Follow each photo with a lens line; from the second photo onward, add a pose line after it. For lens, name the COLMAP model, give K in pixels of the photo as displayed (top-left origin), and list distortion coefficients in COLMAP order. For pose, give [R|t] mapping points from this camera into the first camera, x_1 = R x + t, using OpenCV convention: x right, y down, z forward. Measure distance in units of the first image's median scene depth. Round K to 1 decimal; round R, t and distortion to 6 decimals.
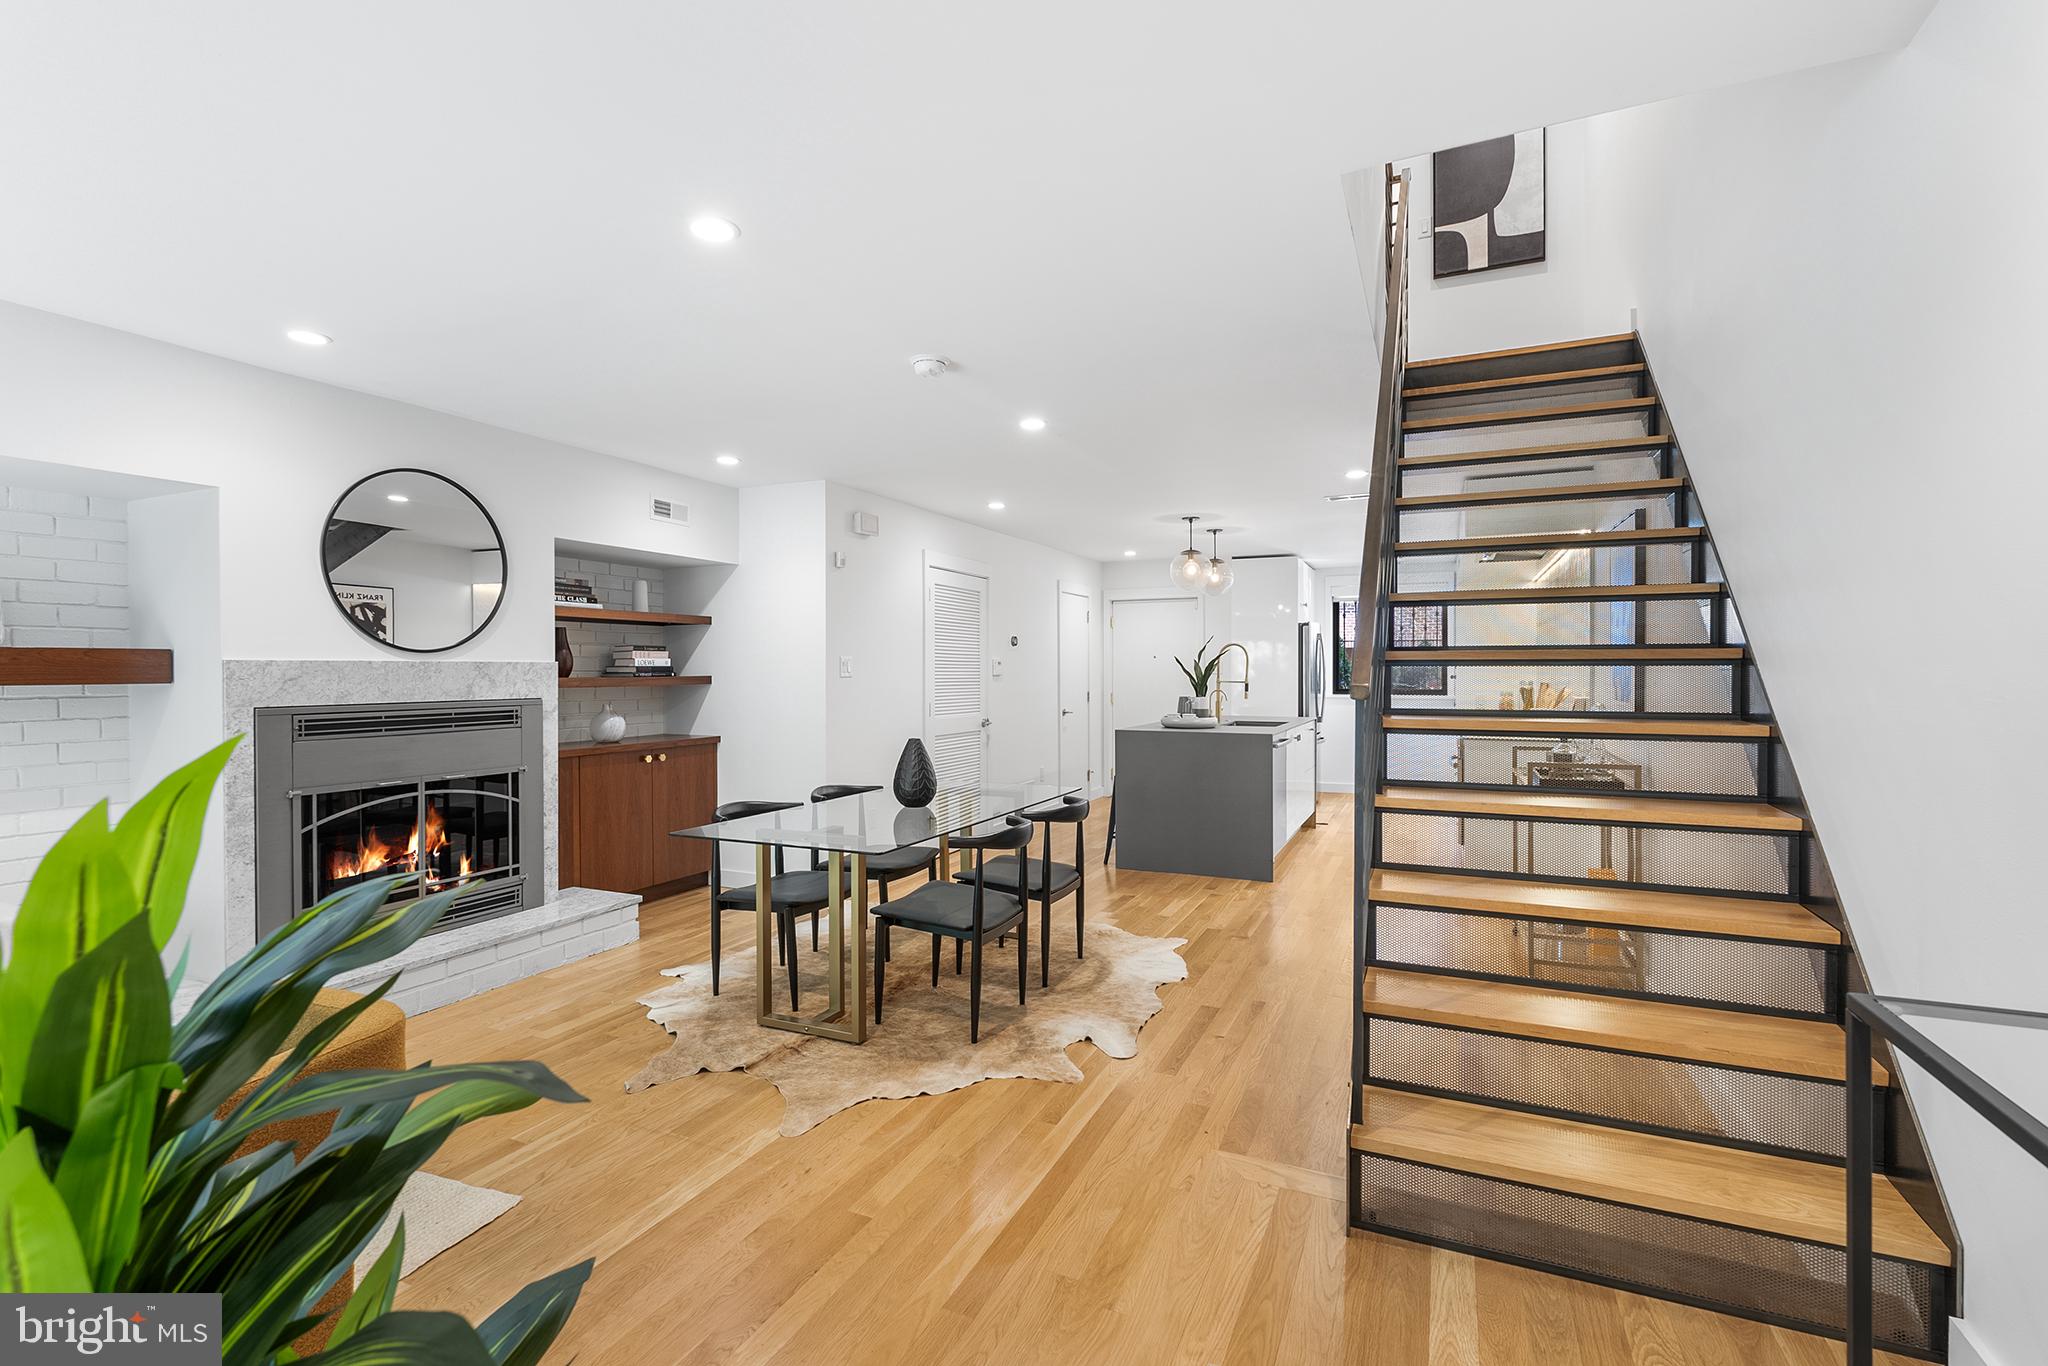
lens RADIAL K [[929.9, 0, 998.7], [0, 929.9, 681.9], [0, 0, 1]] dist [-0.006362, 0.001052]
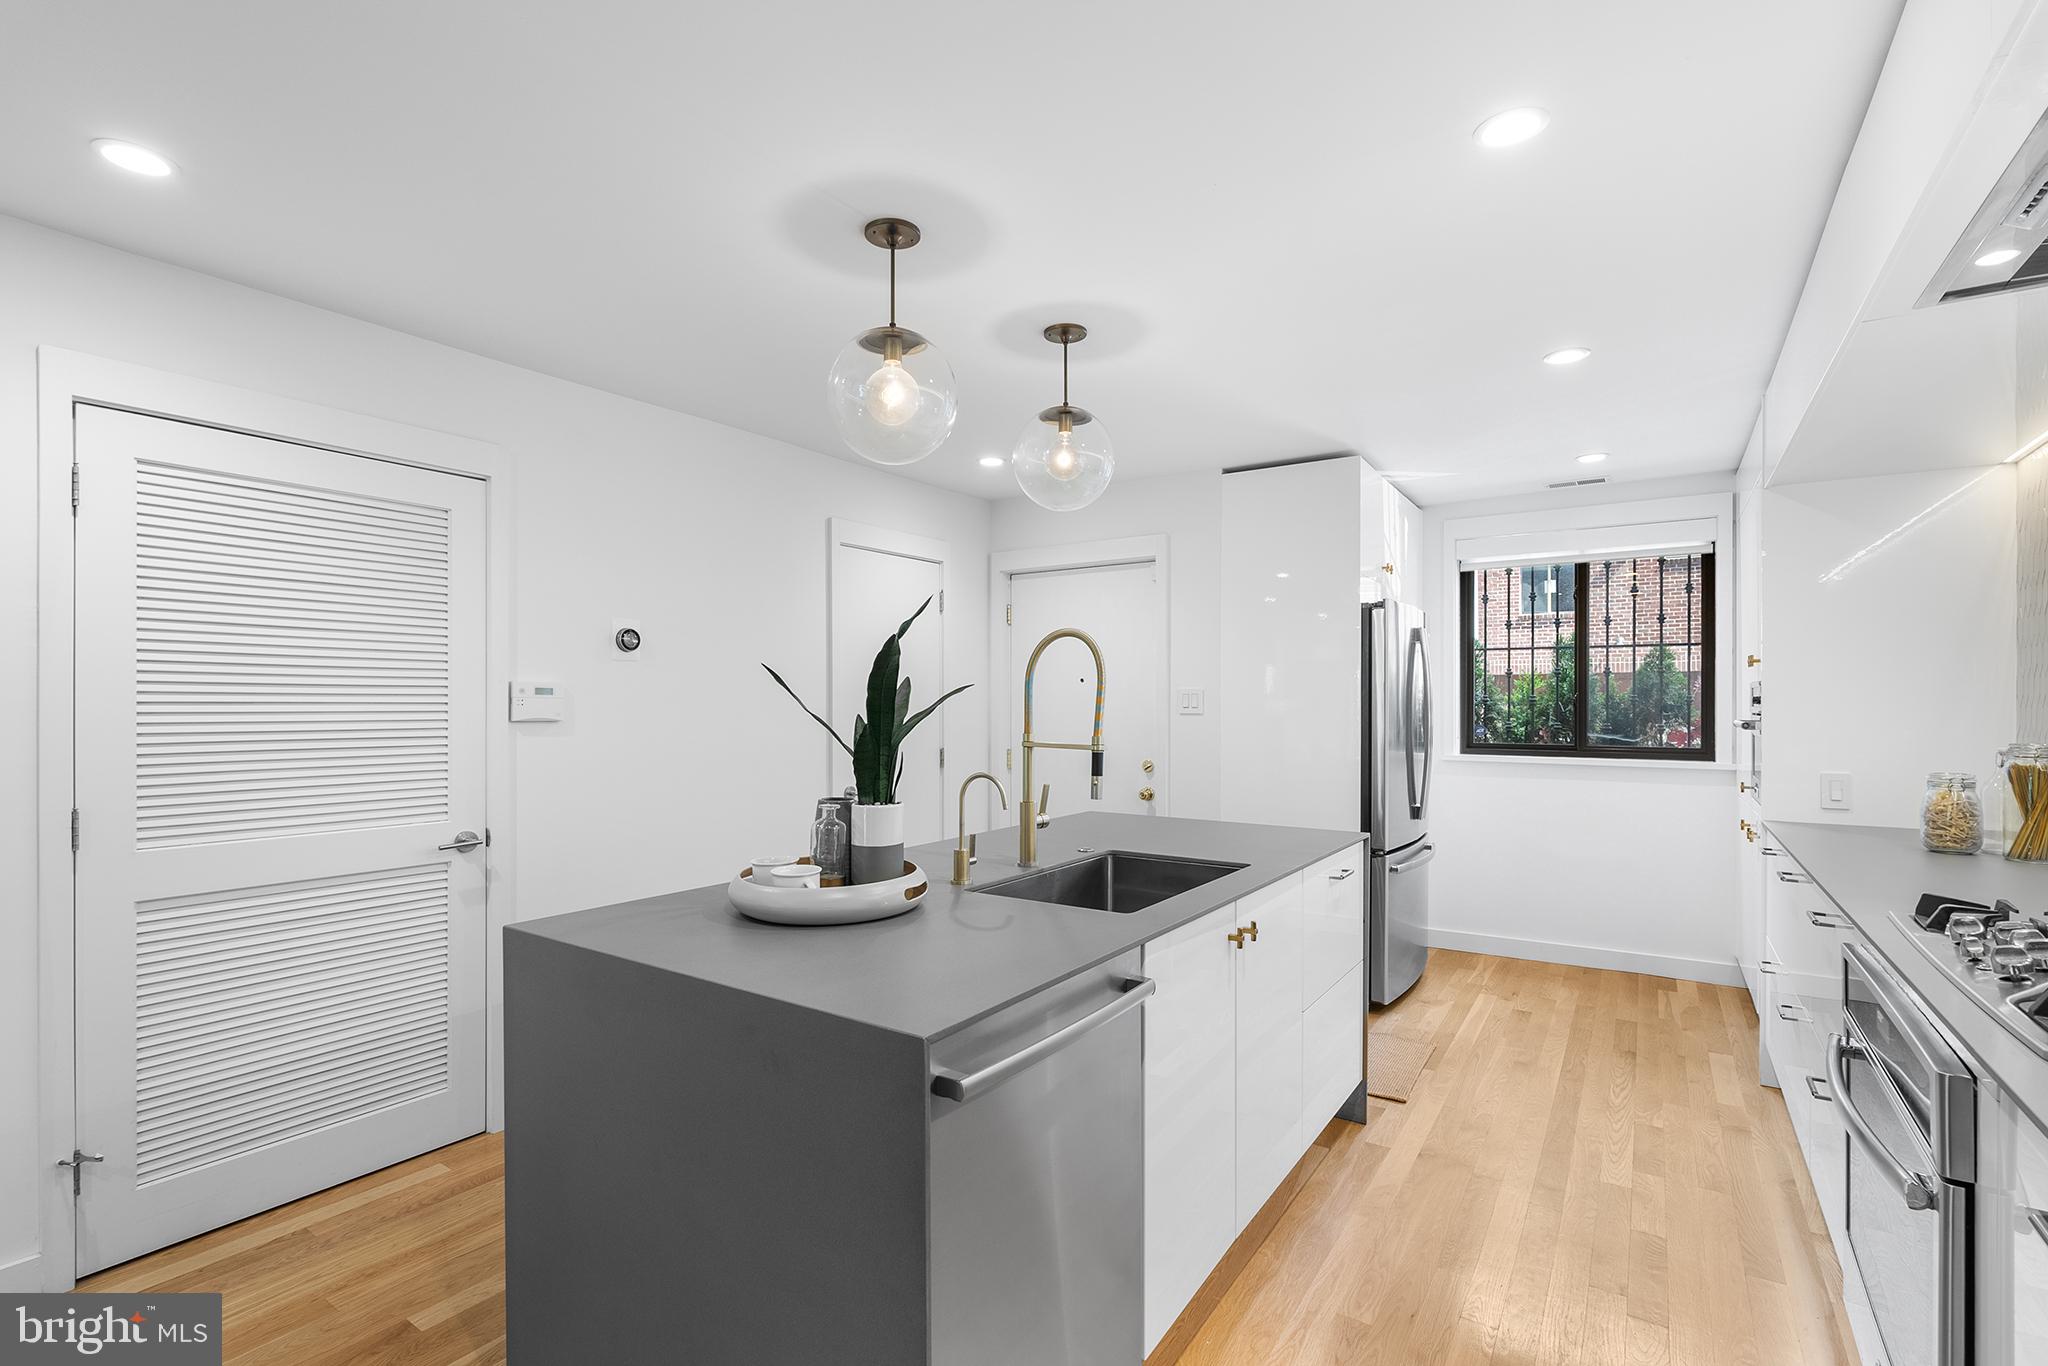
lens RADIAL K [[929.9, 0, 1002.4], [0, 929.9, 700.9], [0, 0, 1]] dist [-0.006362, 0.001052]
pose [[0.987468, 0.000895, -0.157816, 0.459242], [-0.002796, 0.999926, -0.011822, -0.020617], [0.157794, 0.012115, 0.987398, 1.092533]]
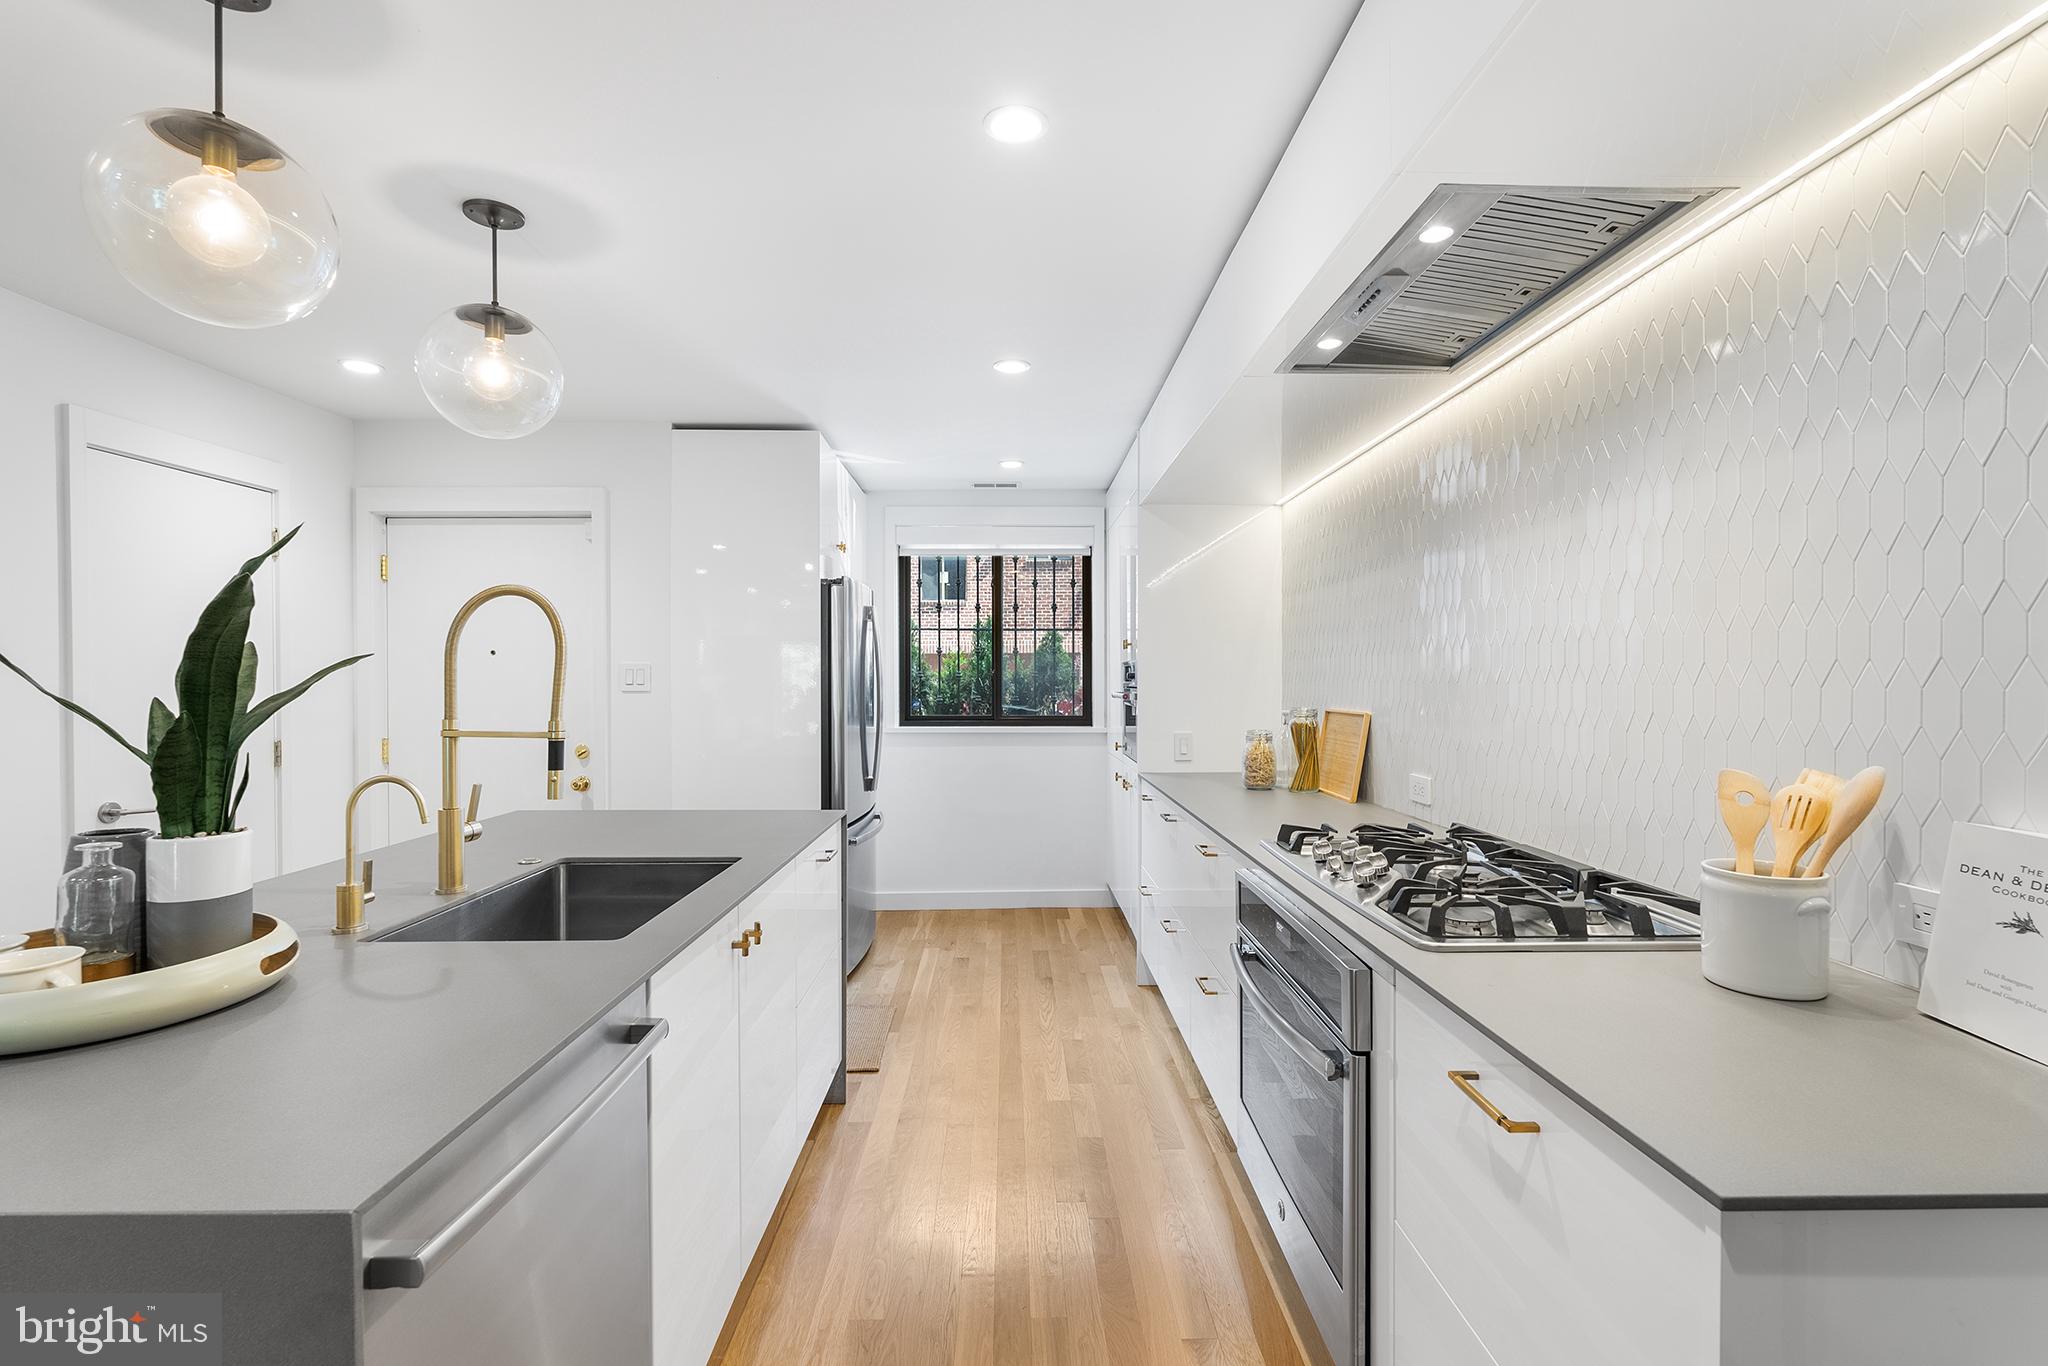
lens RADIAL K [[929.9, 0, 1034.9], [0, 929.9, 684.2], [0, 0, 1]] dist [-0.006362, 0.001052]
pose [[0.889082, -0.004052, 0.457729, 0.430846], [0.006337, 0.999974, -0.003457, -0.020858], [-0.457703, 0.005974, 0.889085, 1.143731]]
